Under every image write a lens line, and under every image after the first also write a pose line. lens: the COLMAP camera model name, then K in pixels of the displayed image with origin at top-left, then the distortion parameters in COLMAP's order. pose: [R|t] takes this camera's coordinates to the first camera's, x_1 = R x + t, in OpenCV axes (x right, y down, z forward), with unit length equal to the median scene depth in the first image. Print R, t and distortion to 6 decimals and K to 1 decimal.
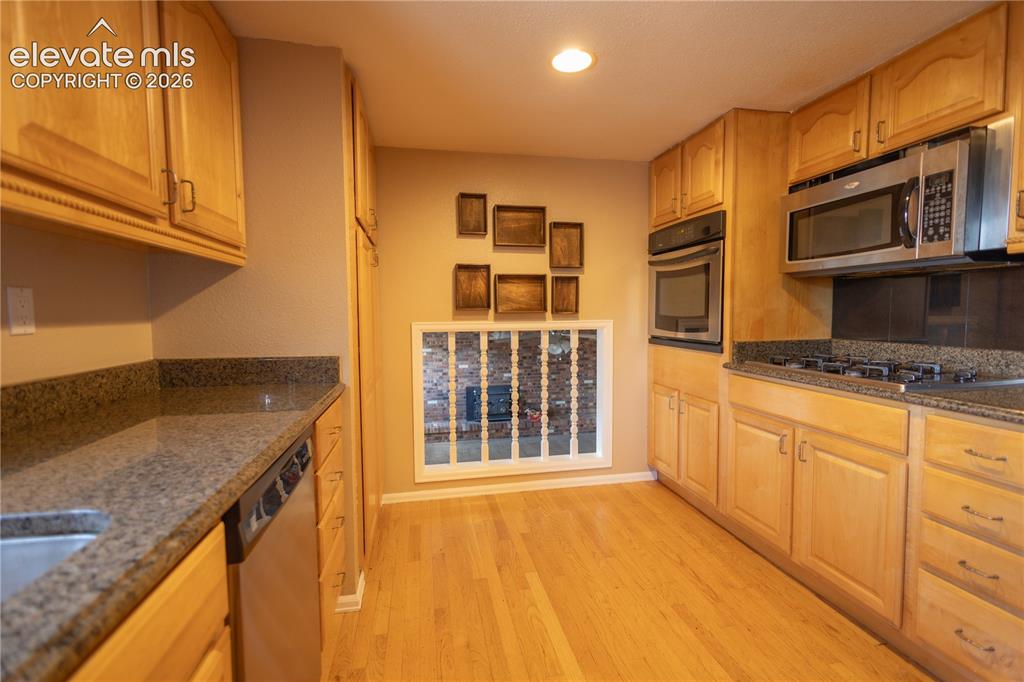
lens RADIAL K [[471.4, 0, 513.2], [0, 471.4, 340.5], [0, 0, 1]] dist [0.003963, -0.000348]
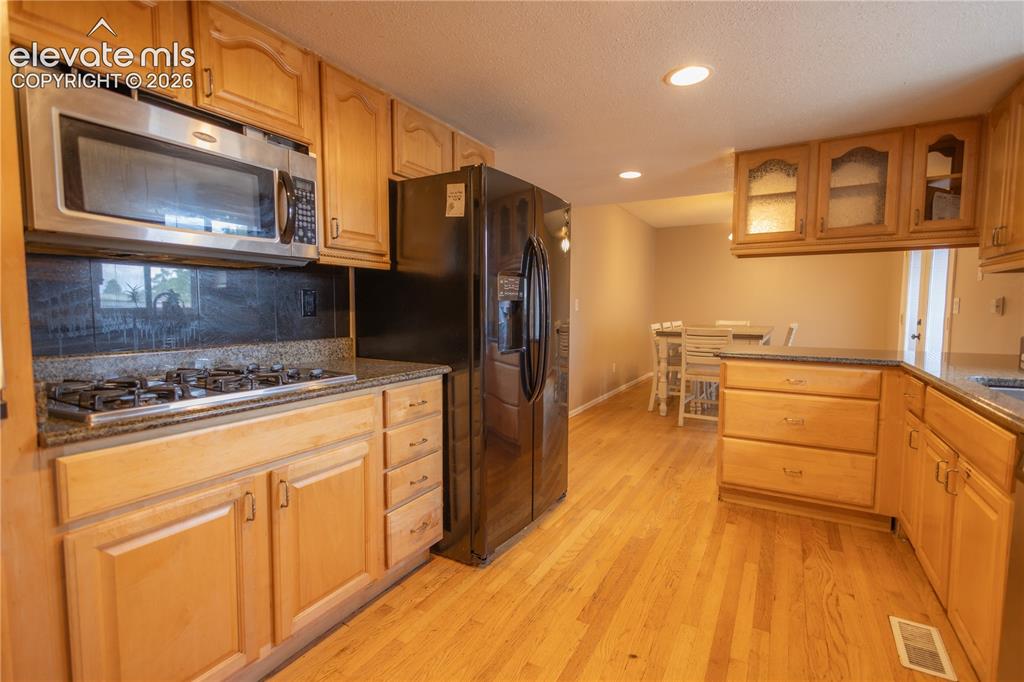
lens RADIAL K [[471.4, 0, 513.2], [0, 471.4, 343.4], [0, 0, 1]] dist [0.003963, -0.000348]
pose [[-0.754373, -0.045222, 0.654887, -0.200290], [0.041435, 0.992355, 0.116254, -0.105760], [-0.655137, 0.114835, -0.746732, 1.791465]]
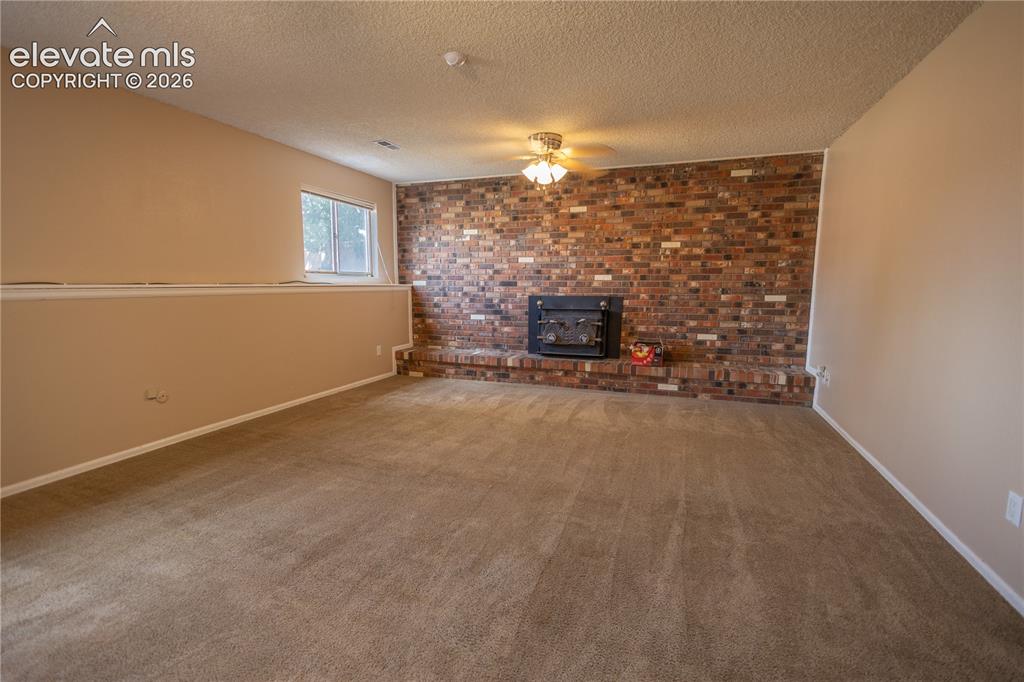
lens RADIAL K [[471.4, 0, 512.7], [0, 471.4, 341.7], [0, 0, 1]] dist [0.003963, -0.000348]
pose [[0.857489, 0.078485, -0.508481, 0.182156], [-0.044335, 0.995892, 0.078954, 0.107525], [0.512589, -0.045159, 0.857446, 0.466807]]
